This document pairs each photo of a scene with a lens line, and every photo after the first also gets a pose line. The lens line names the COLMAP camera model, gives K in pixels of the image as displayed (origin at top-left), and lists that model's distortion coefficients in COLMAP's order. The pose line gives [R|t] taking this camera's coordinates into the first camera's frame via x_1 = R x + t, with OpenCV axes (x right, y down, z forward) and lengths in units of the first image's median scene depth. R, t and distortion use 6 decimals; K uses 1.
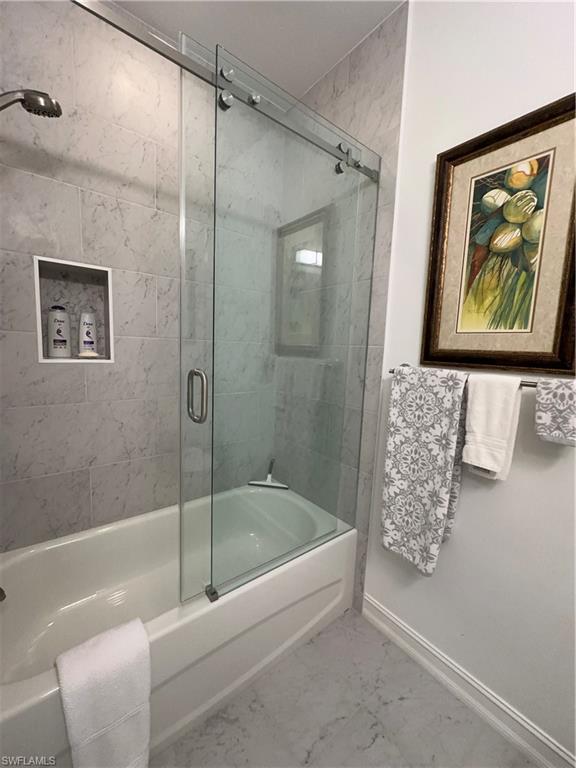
lens RADIAL K [[306.4, 0, 289.5], [0, 306.4, 384.0], [0, 0, 1]] dist [-0.002775, 0.000003]
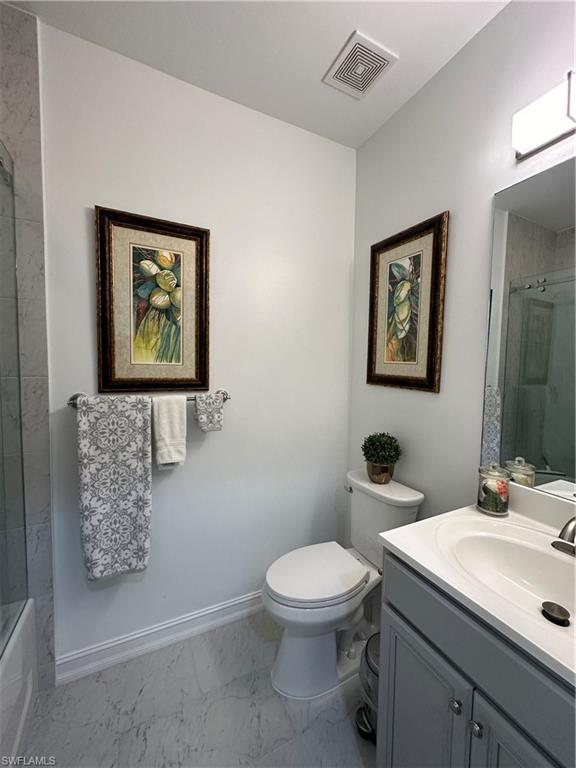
lens RADIAL K [[306.4, 0, 289.5], [0, 306.4, 384.0], [0, 0, 1]] dist [-0.002775, 0.000003]
pose [[0.208415, -0.093151, 0.973595, -0.524775], [0.109024, 0.991463, 0.071522, -0.109787], [-0.971945, 0.091239, 0.216791, 0.132728]]
